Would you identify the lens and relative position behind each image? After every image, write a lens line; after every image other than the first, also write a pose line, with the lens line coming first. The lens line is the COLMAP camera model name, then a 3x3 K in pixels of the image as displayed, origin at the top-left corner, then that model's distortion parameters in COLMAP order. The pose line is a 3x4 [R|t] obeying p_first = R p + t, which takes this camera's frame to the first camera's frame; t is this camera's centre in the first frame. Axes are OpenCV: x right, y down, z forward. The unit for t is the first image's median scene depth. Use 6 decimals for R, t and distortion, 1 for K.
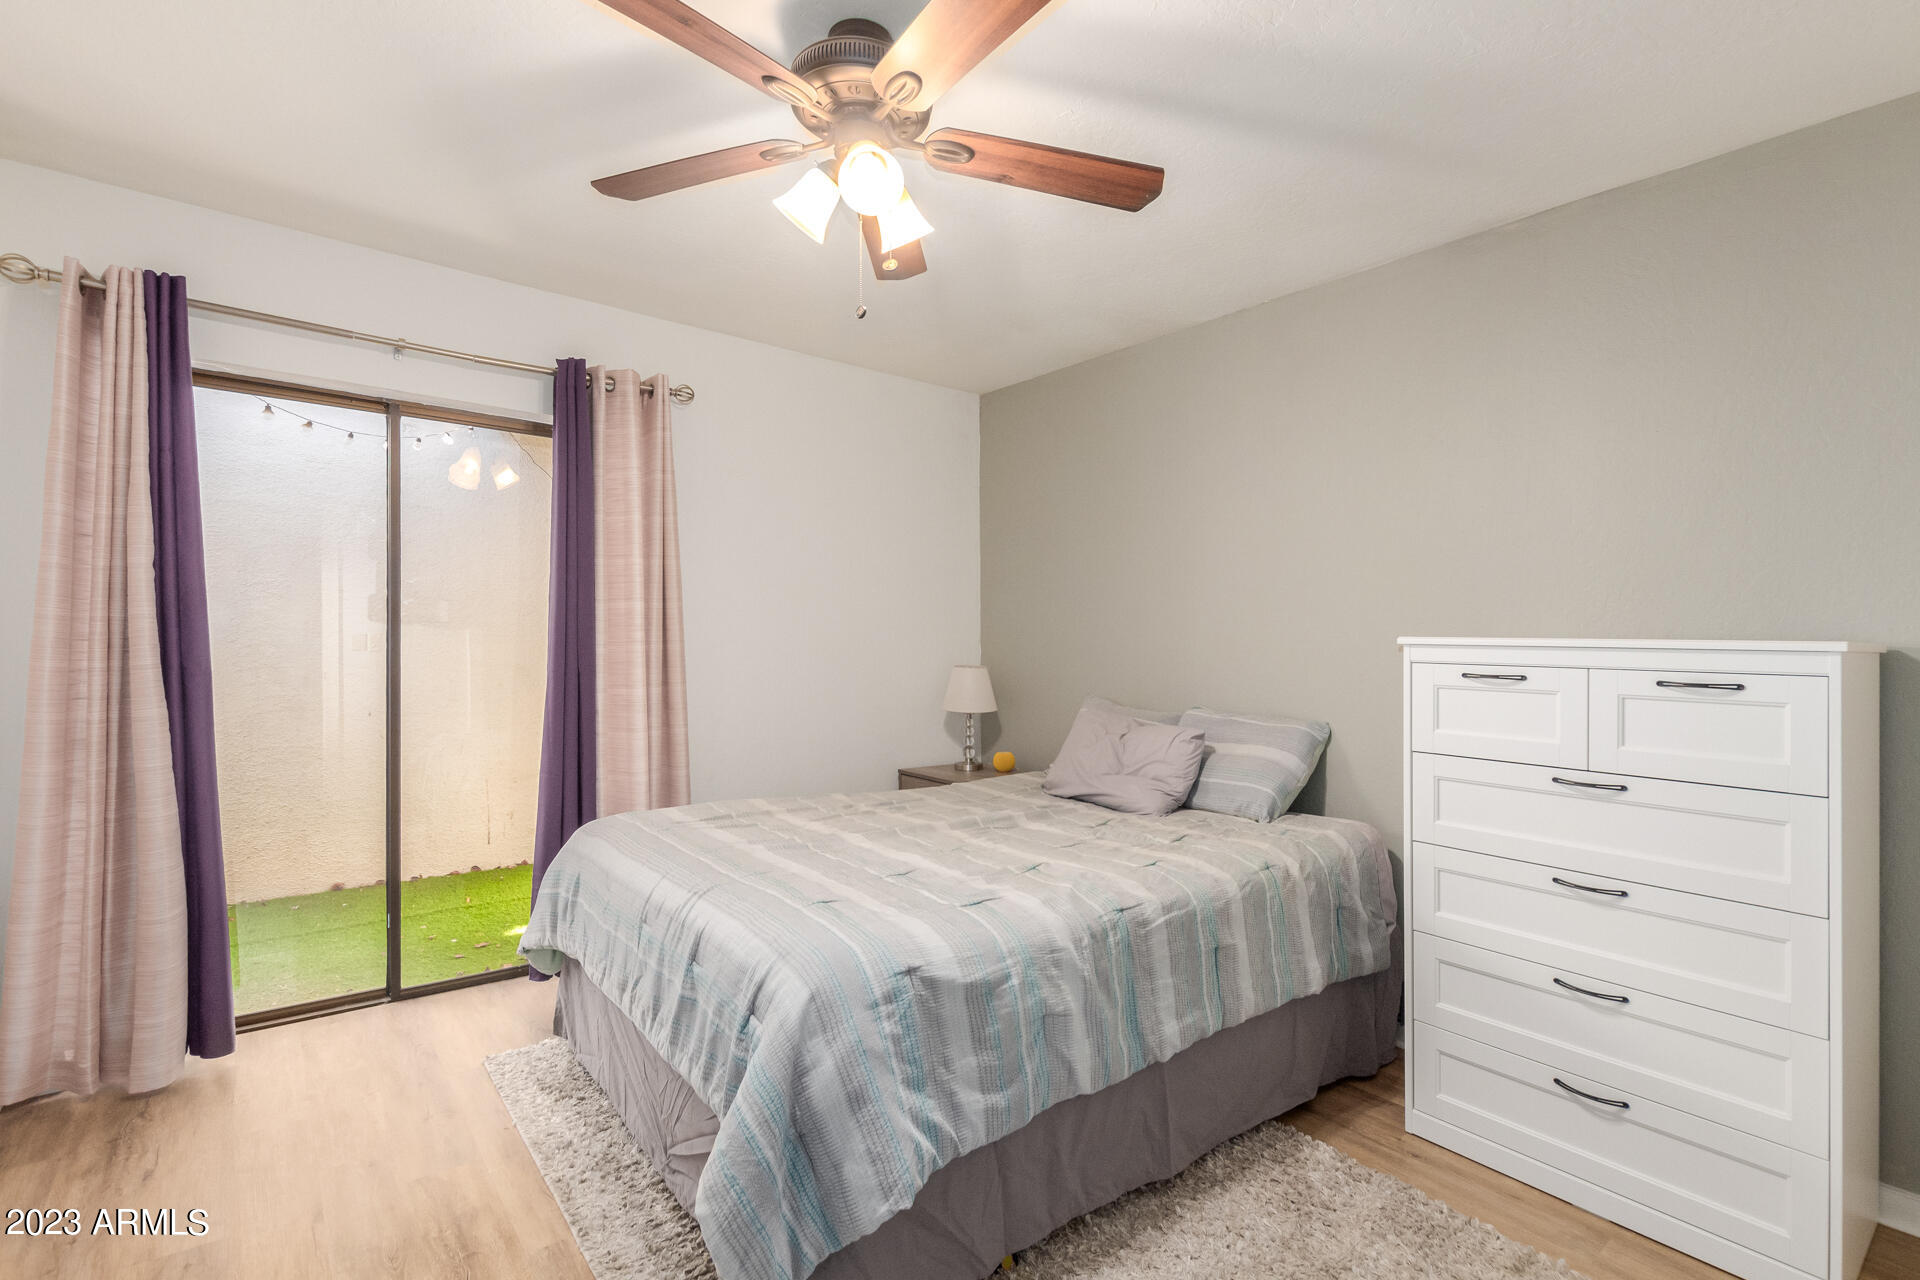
lens RADIAL K [[890.2, 0, 966.4], [0, 890.2, 642.2], [0, 0, 1]] dist [-0.035495, 0.007513]
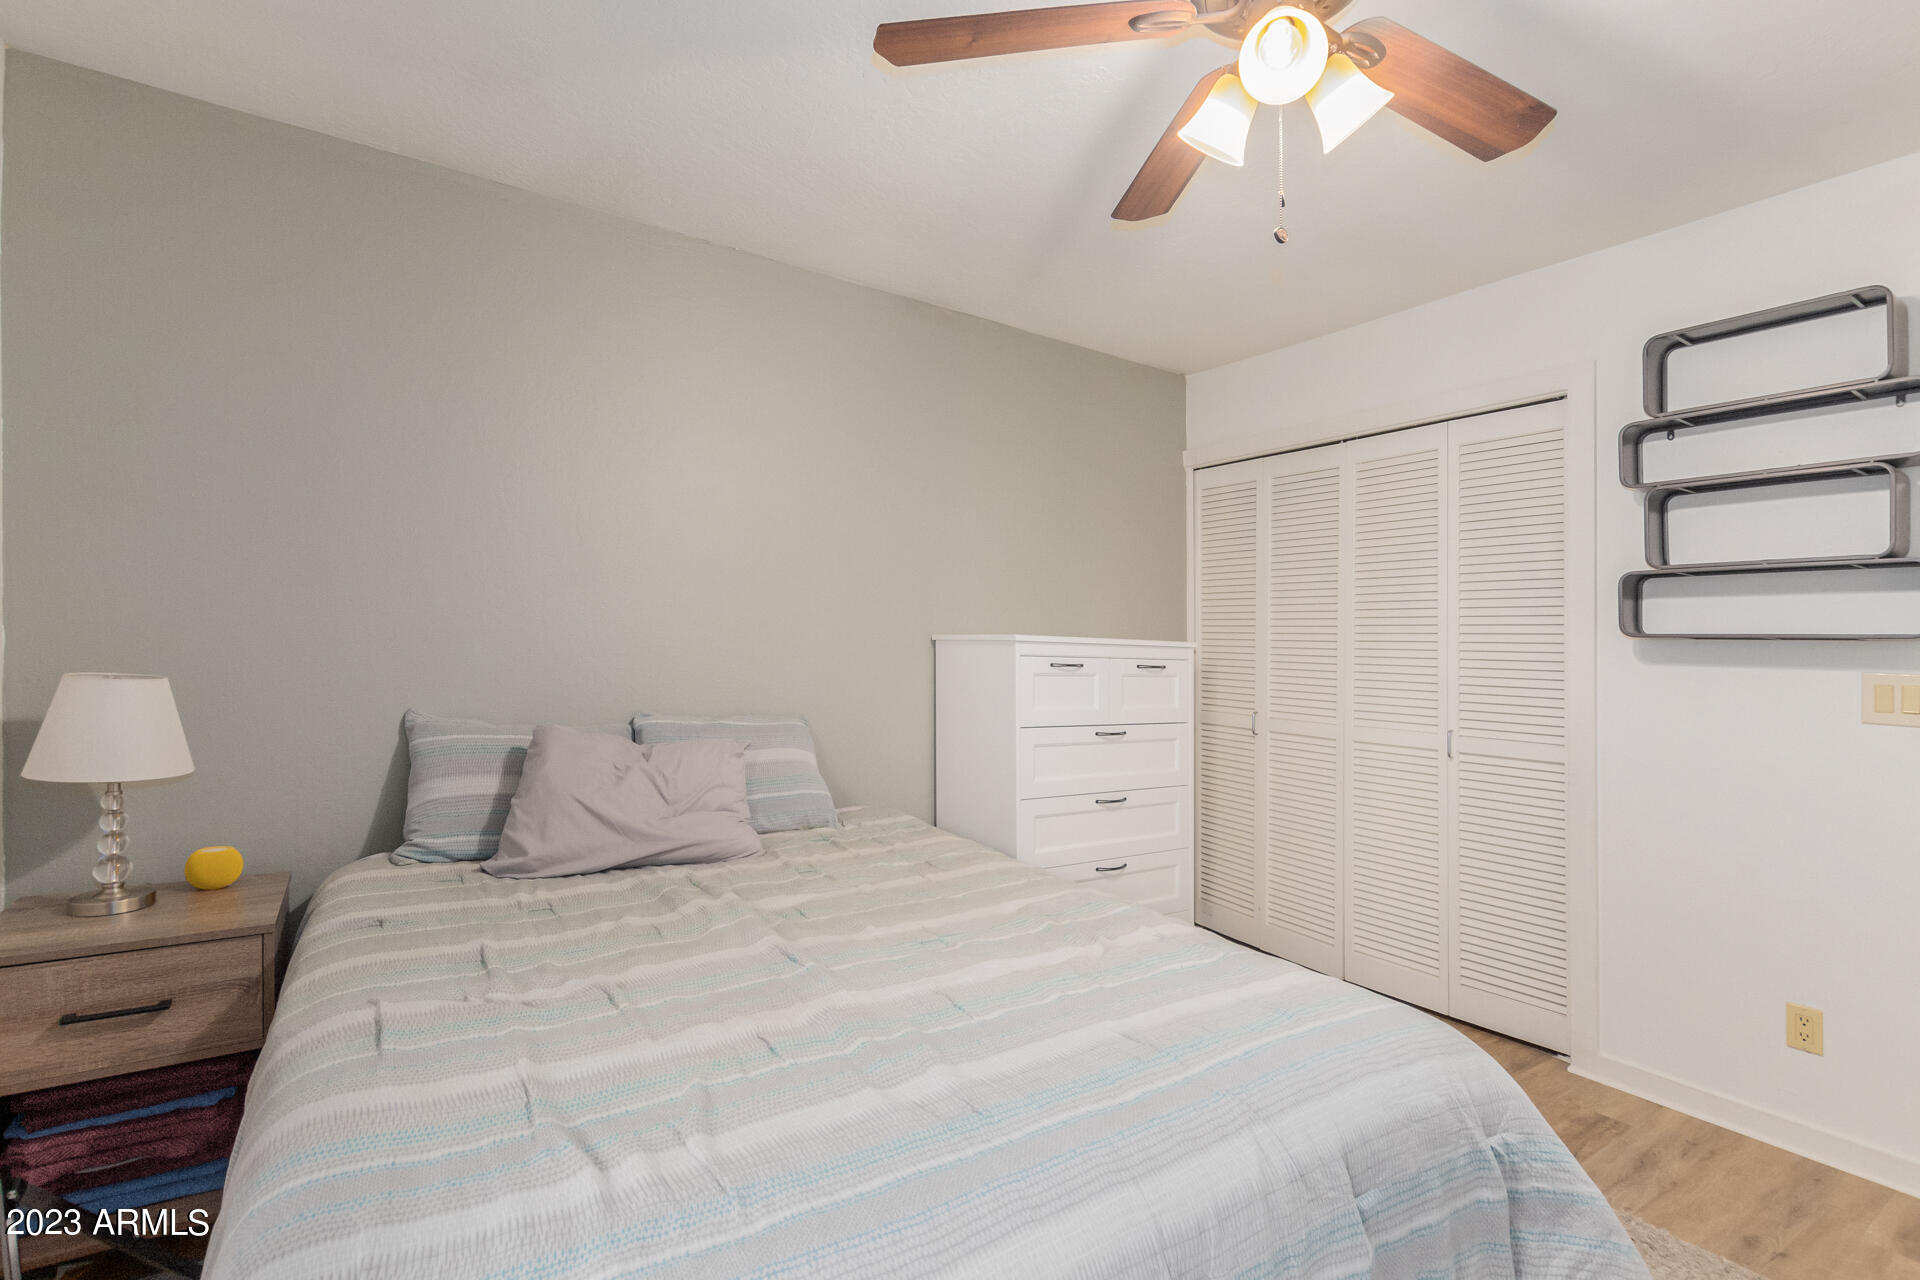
lens RADIAL K [[890.2, 0, 966.4], [0, 890.2, 642.2], [0, 0, 1]] dist [-0.035495, 0.007513]
pose [[0.074687, -0.015602, 0.997085, -0.772573], [-0.020490, 0.999642, 0.017177, -0.016380], [-0.996996, -0.021713, 0.074341, 1.036899]]
